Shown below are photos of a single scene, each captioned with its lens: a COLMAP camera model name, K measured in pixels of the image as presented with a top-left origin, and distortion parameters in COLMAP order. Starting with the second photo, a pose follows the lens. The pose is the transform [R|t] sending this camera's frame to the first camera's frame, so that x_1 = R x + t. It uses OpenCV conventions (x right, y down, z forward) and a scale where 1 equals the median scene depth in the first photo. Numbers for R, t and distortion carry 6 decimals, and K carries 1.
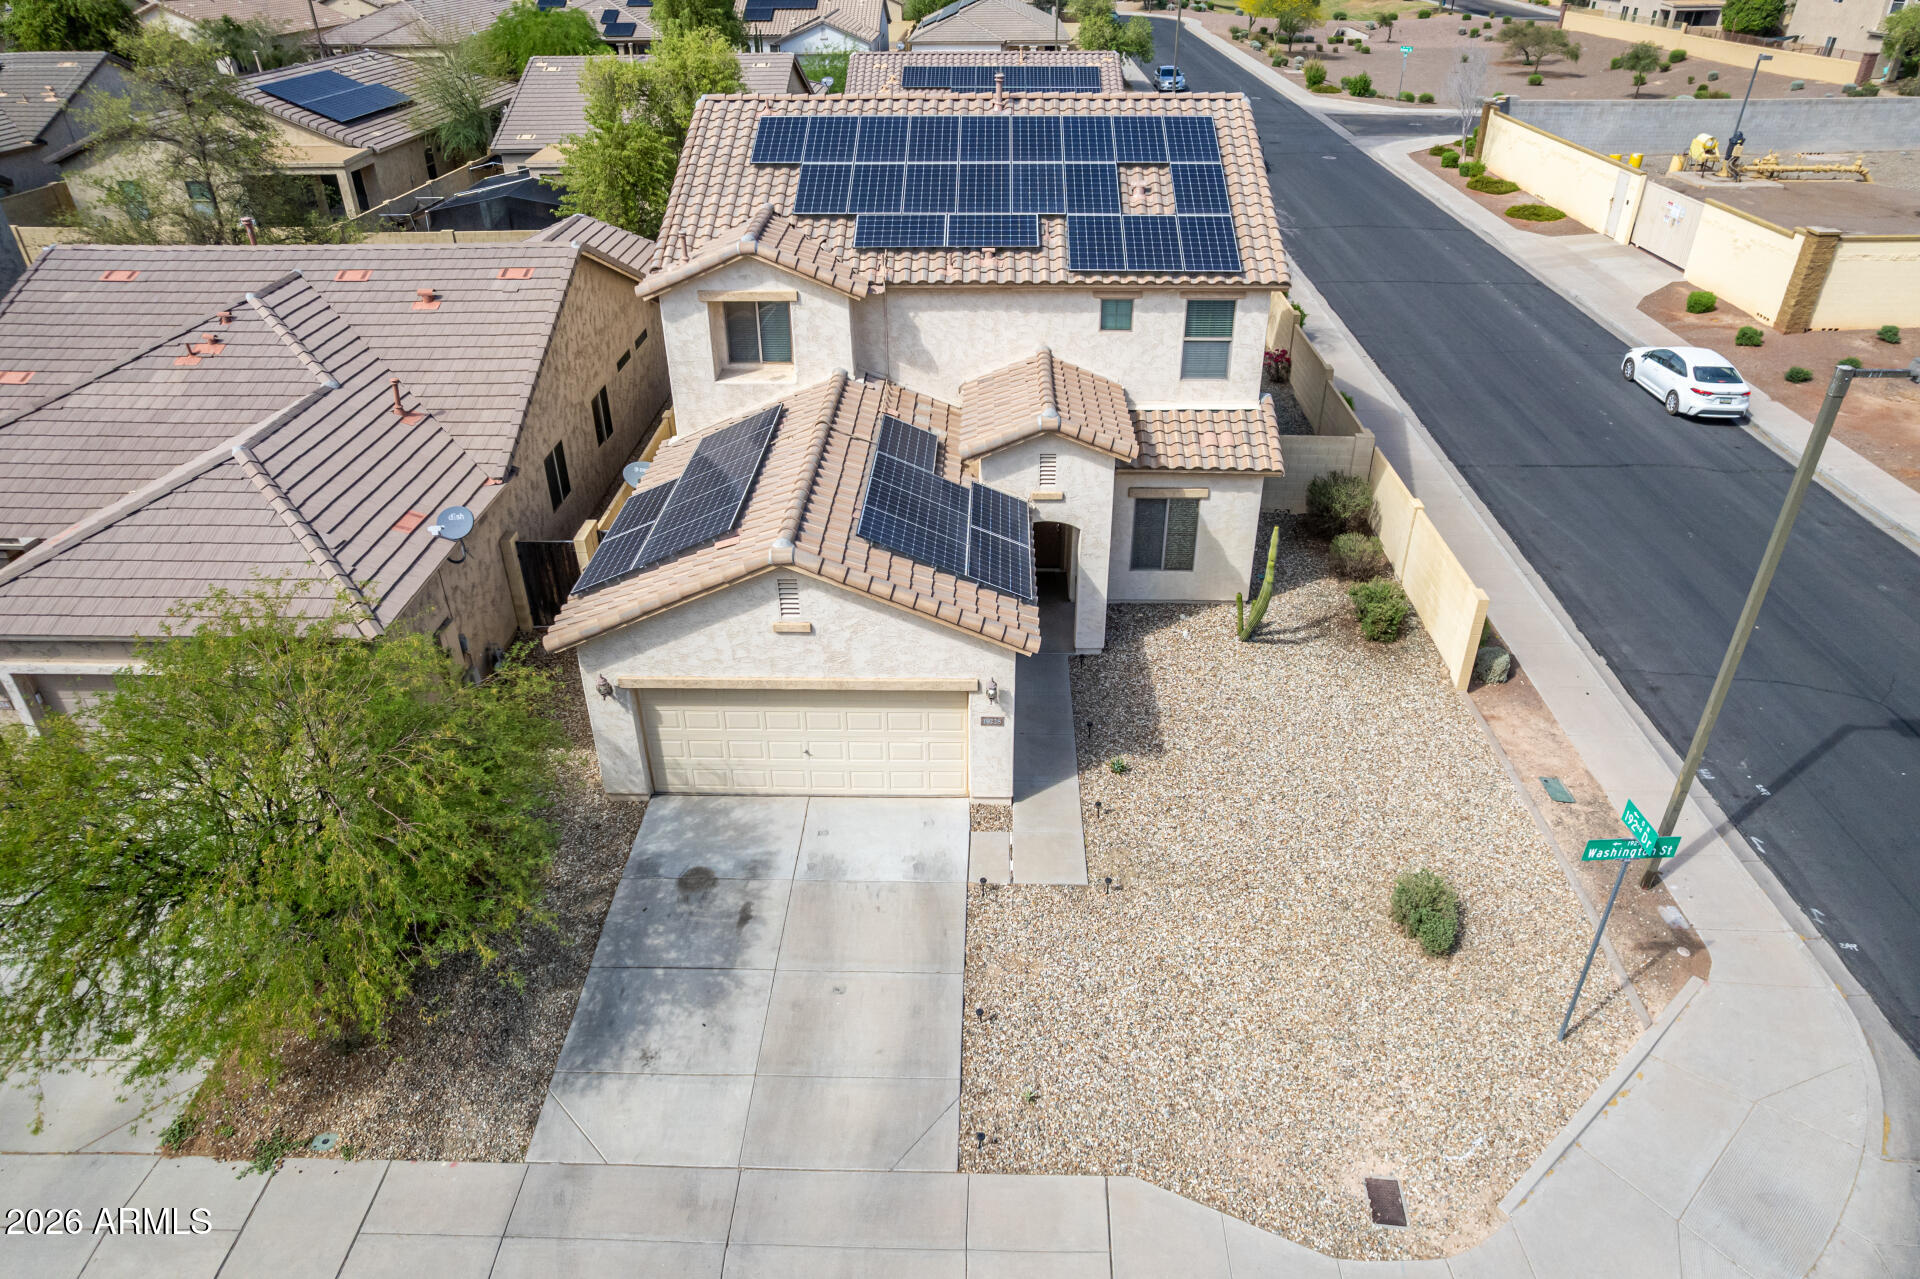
lens RADIAL K [[1231.0, 0, 964.7], [0, 1231.0, 644.2], [0, 0, 1]] dist [-0.078897, 0.072603]
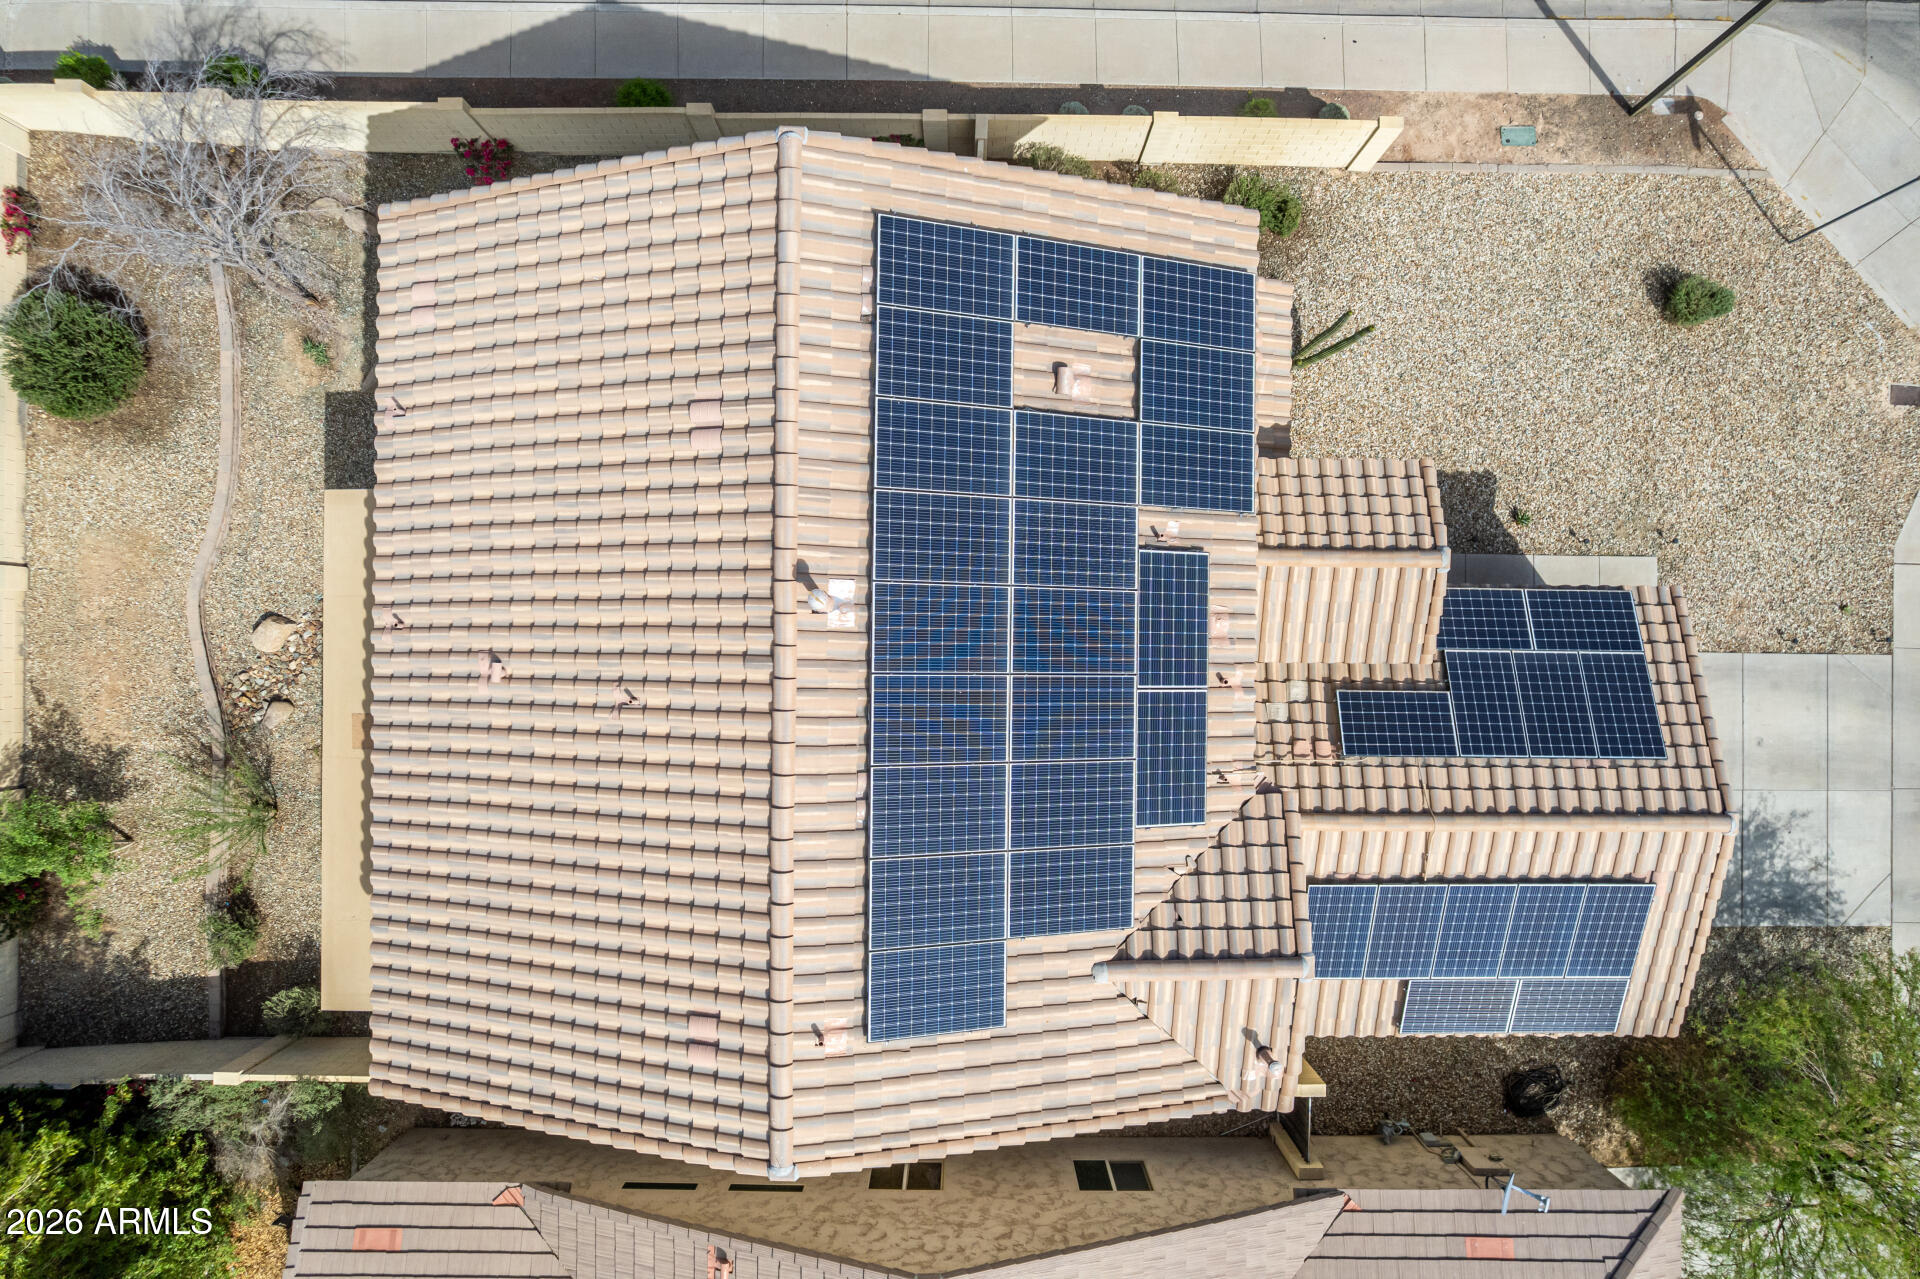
lens RADIAL K [[1231.0, 0, 964.7], [0, 1231.0, 644.2], [0, 0, 1]] dist [-0.078897, 0.072603]
pose [[-0.012042, -0.999874, 0.010316, 0.003856], [0.518830, 0.002571, 0.854874, -0.975022], [-0.854793, 0.015647, 0.518734, 0.753881]]
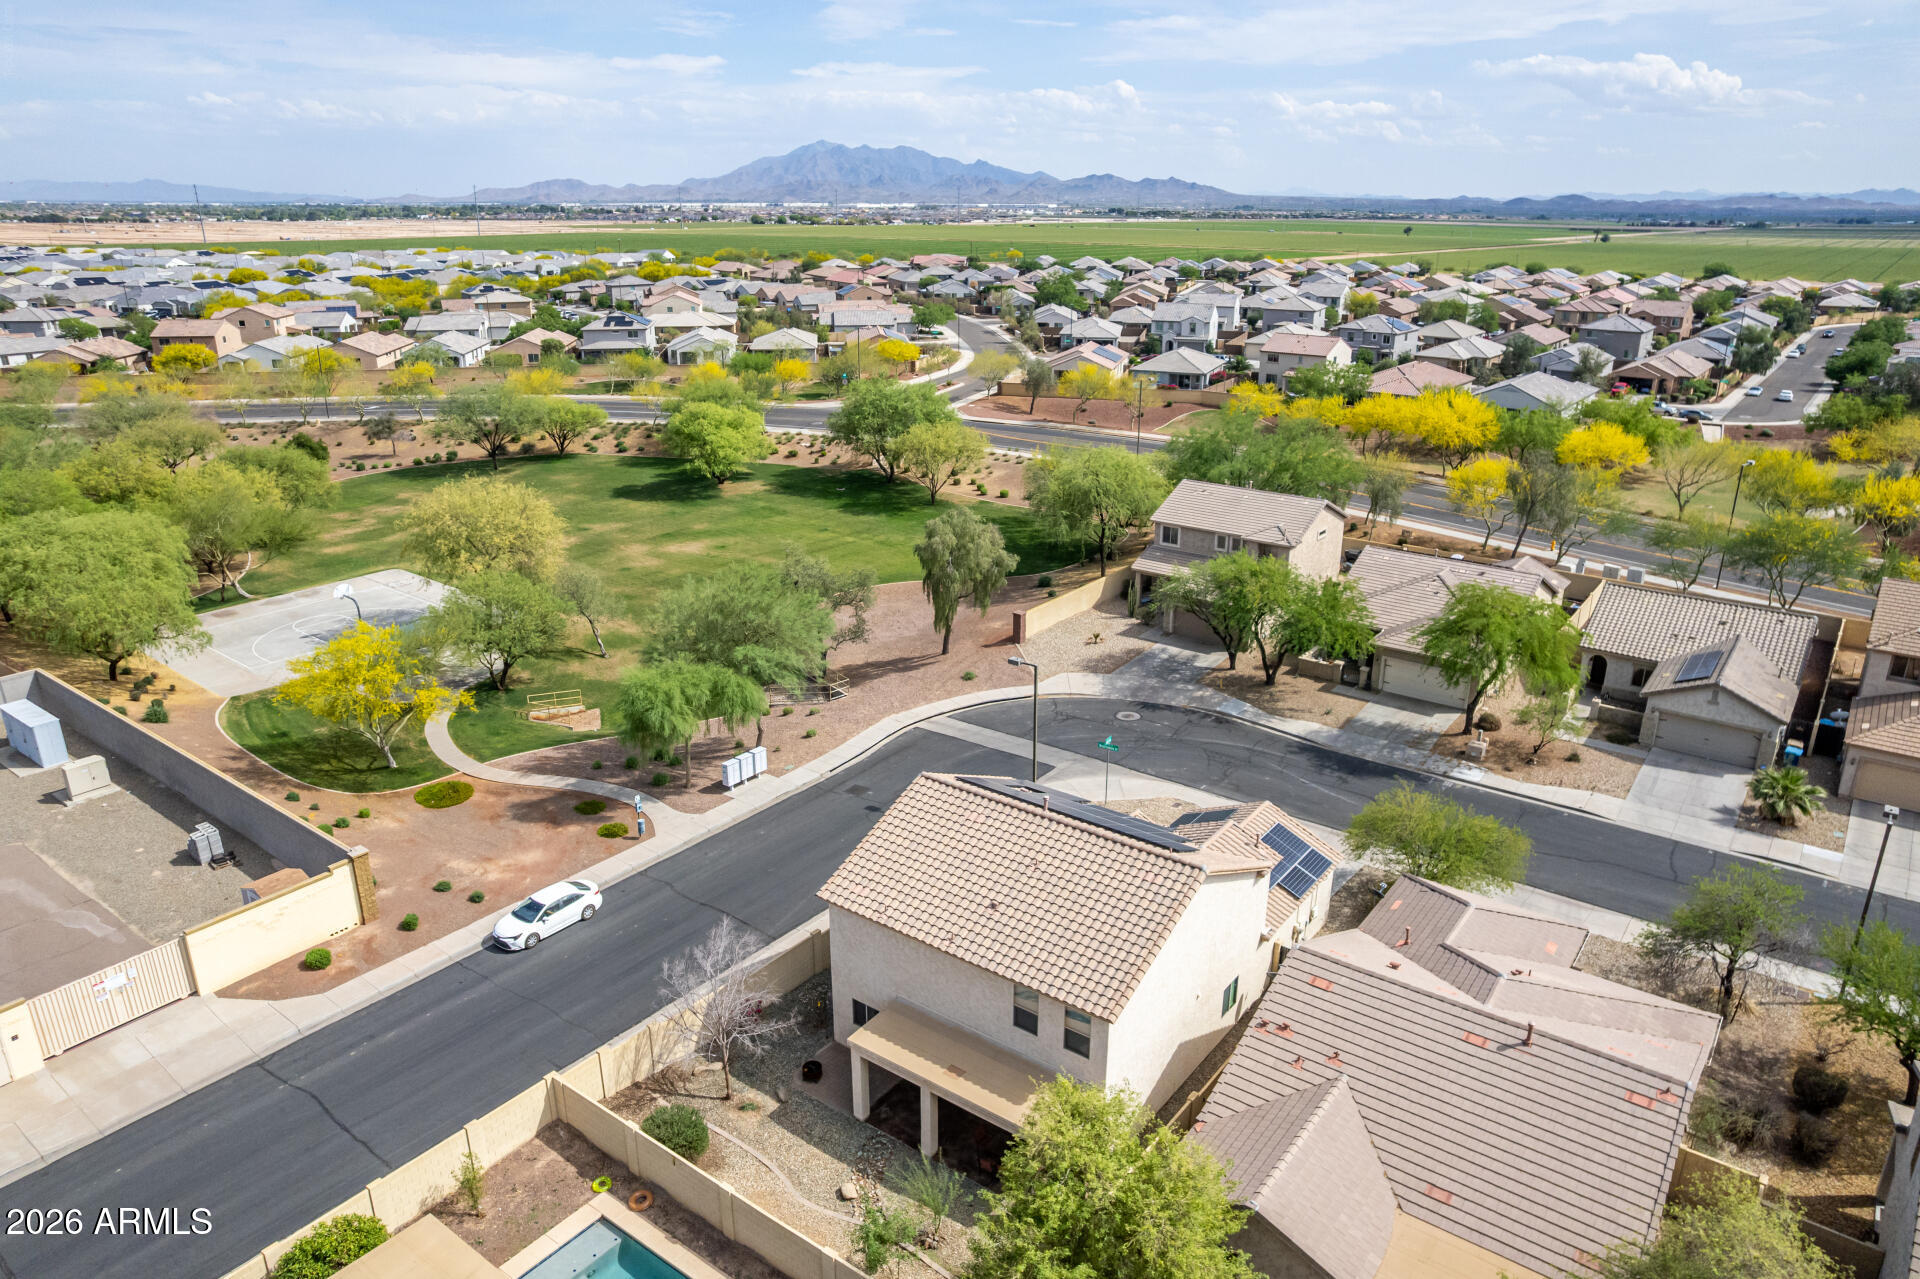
lens RADIAL K [[1268.7, 0, 963.1], [0, 1268.7, 639.9], [0, 0, 1]] dist [-0.062172, 0.041783]
pose [[-0.815060, -0.192212, 0.546563, -0.877292], [0.301697, 0.664567, 0.683615, -2.047758], [-0.494627, 0.722084, -0.483672, 1.944360]]
